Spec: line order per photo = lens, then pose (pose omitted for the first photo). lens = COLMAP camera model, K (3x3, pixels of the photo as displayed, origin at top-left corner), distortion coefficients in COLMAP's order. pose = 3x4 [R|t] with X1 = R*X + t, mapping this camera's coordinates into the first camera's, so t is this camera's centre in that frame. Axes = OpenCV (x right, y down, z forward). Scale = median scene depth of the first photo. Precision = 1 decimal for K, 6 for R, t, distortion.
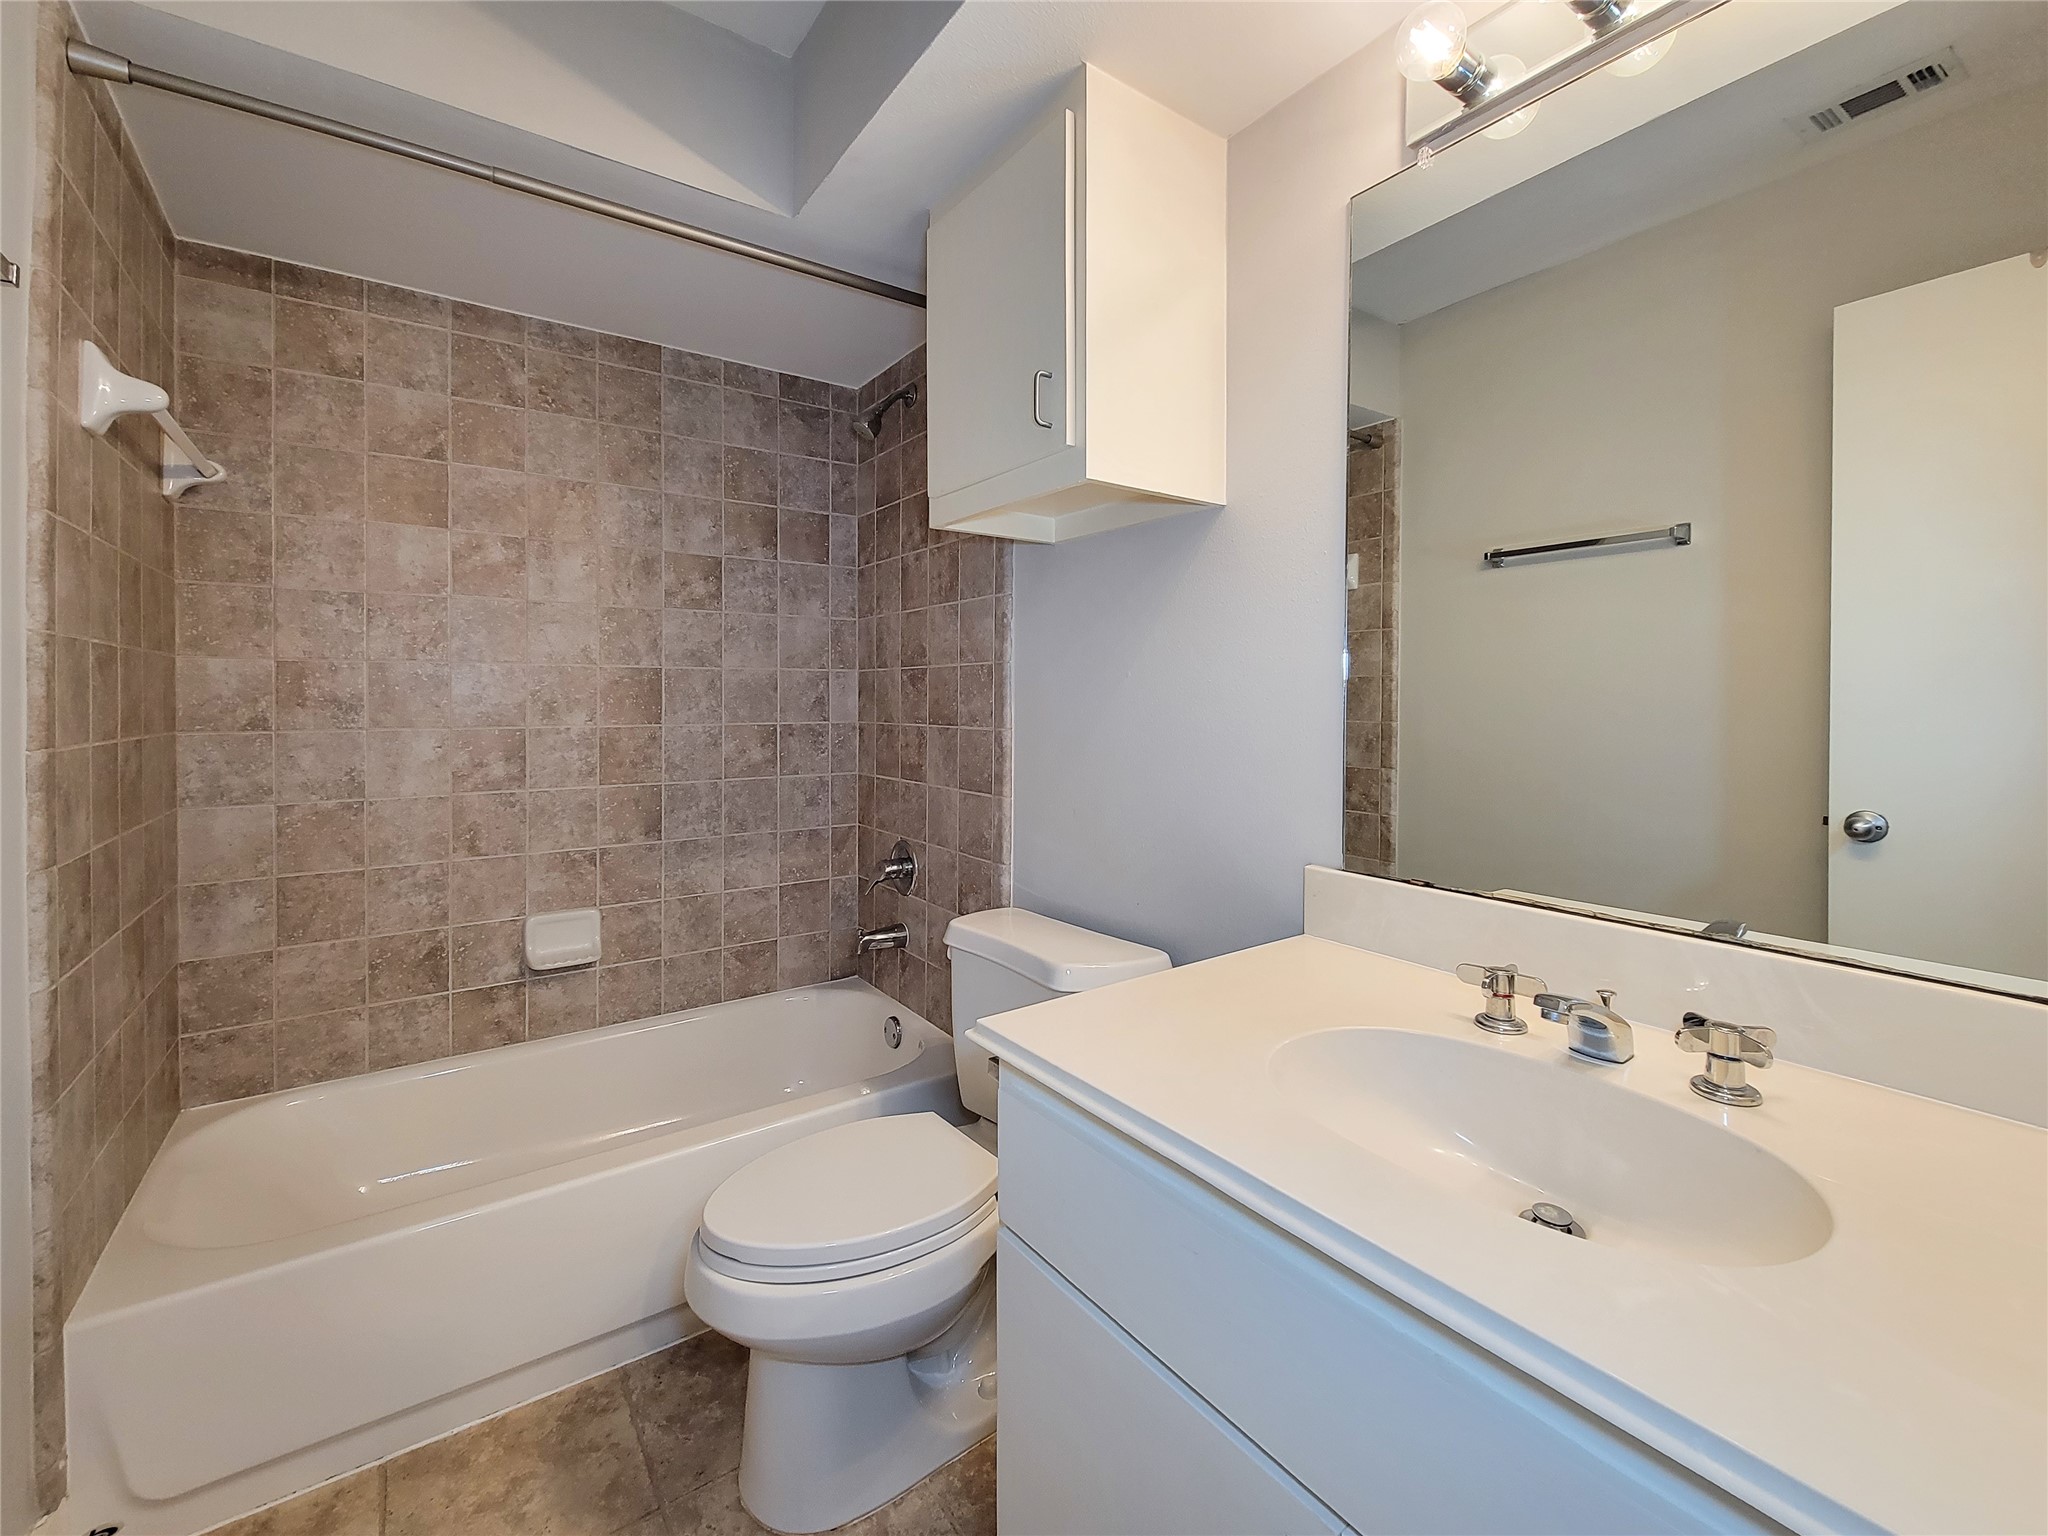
lens RADIAL K [[870.2, 0, 1014.0], [0, 870.2, 700.3], [0, 0, 1]] dist [0.008045, -0.004586]
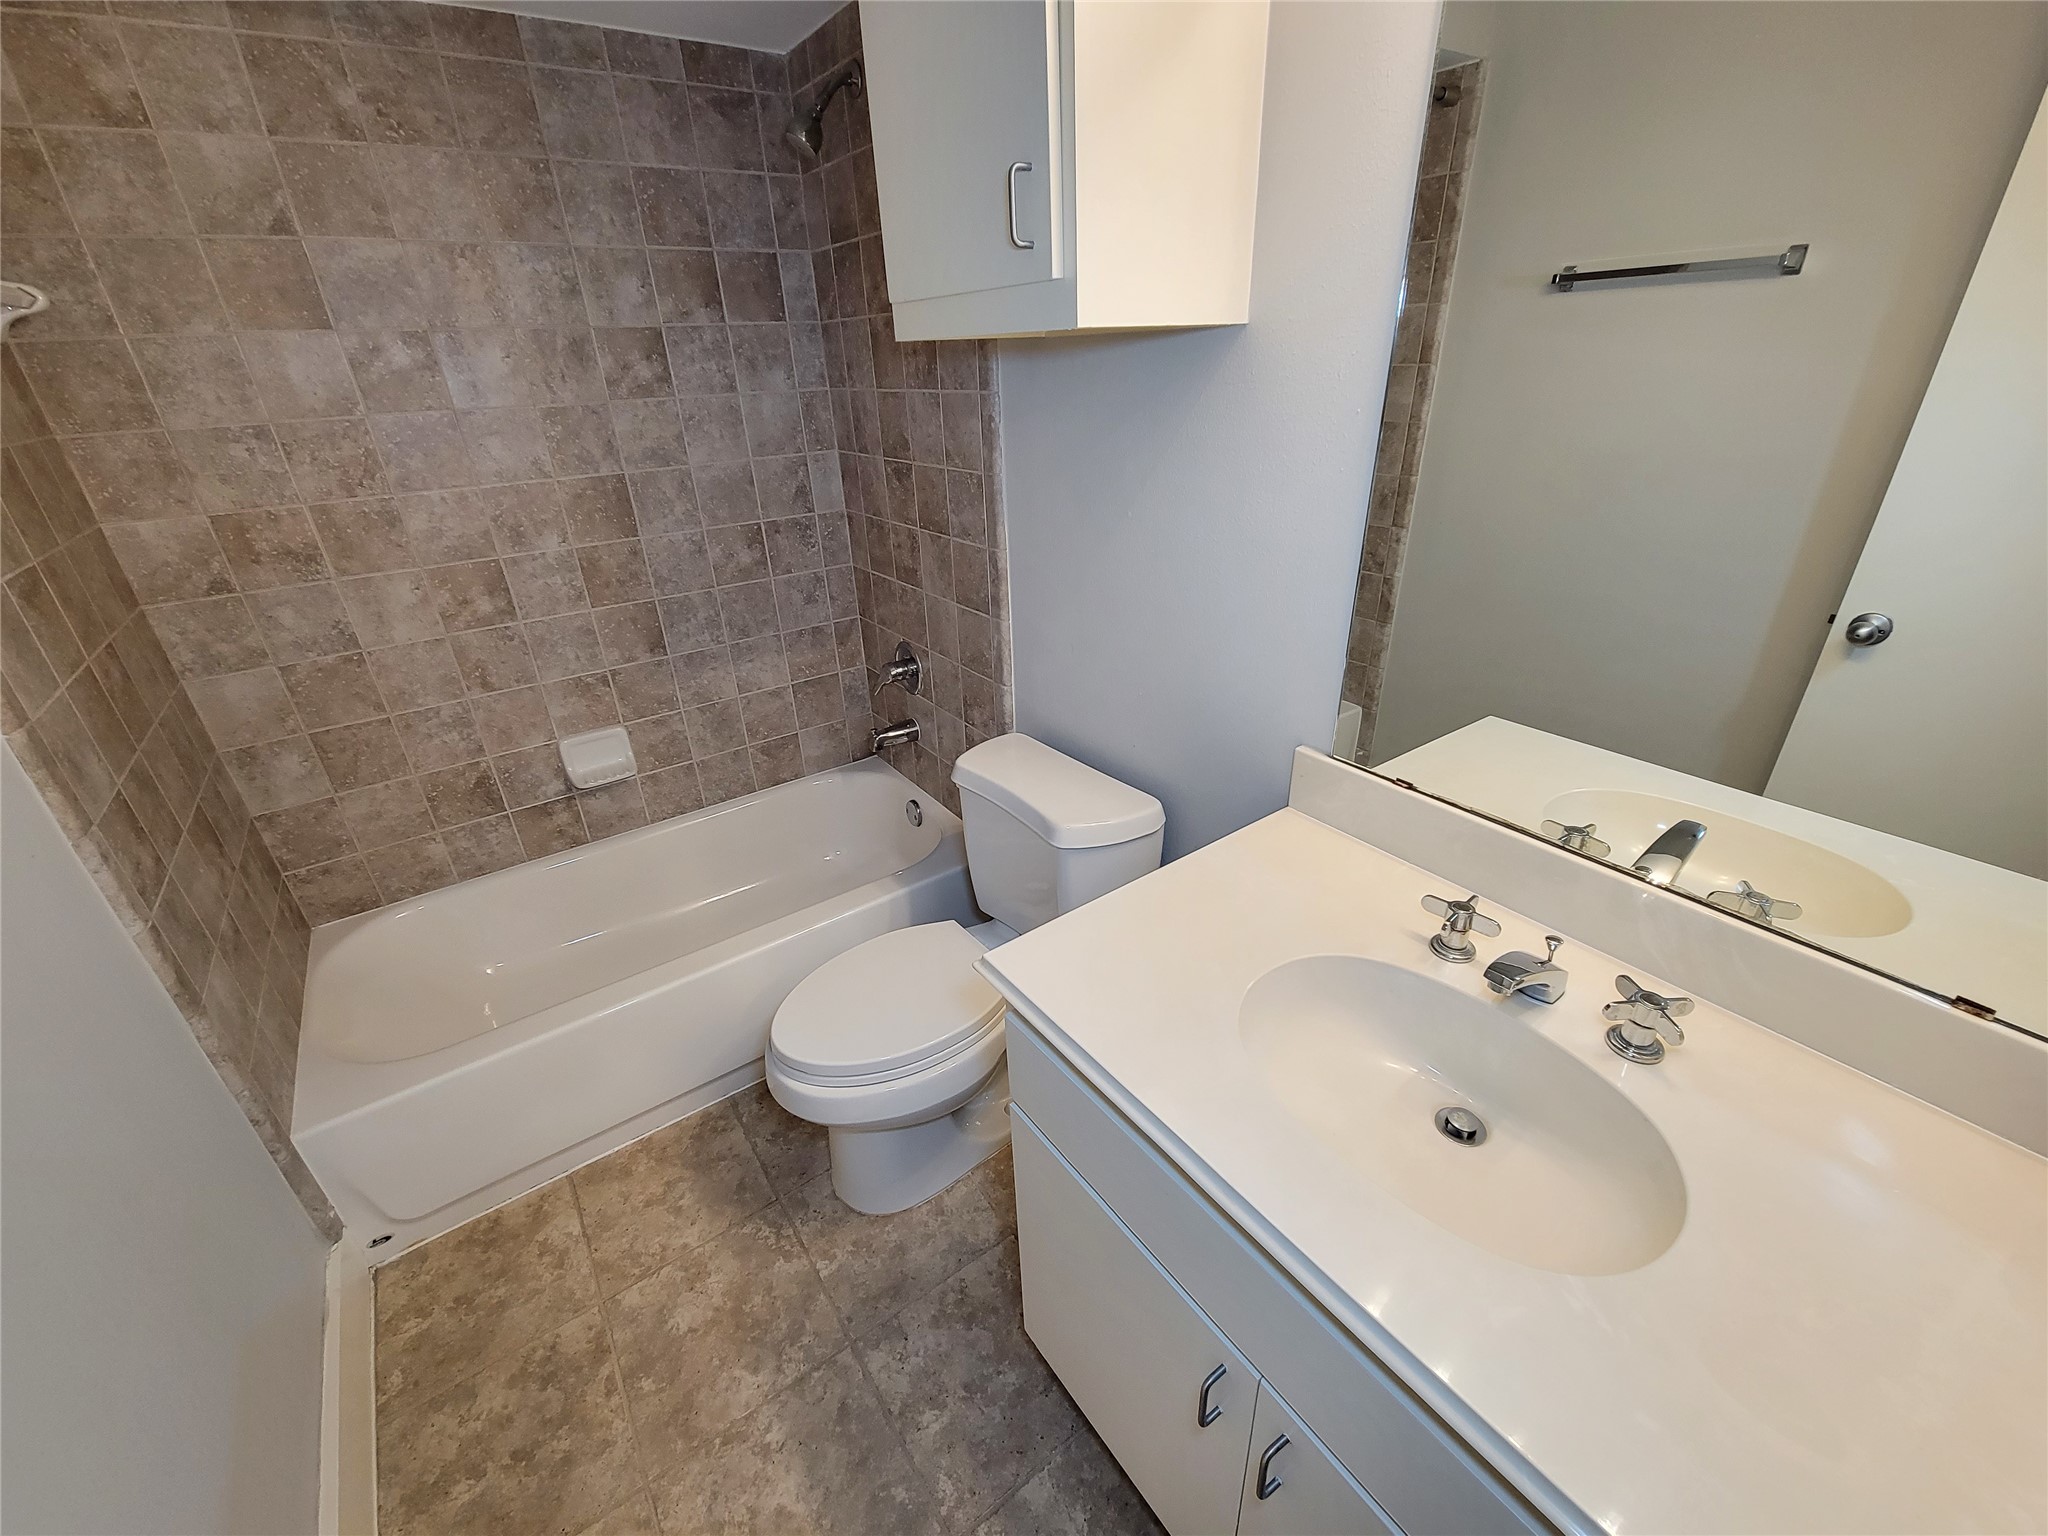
lens RADIAL K [[837.8, 0, 1022.1], [0, 837.8, 770.1], [0, 0, 1]] dist [0.008484, -0.005320]
pose [[0.999041, -0.042345, -0.011171, 0.013811], [0.042854, 0.892687, 0.448635, -0.153184], [-0.009025, -0.448683, 0.893645, 0.069051]]
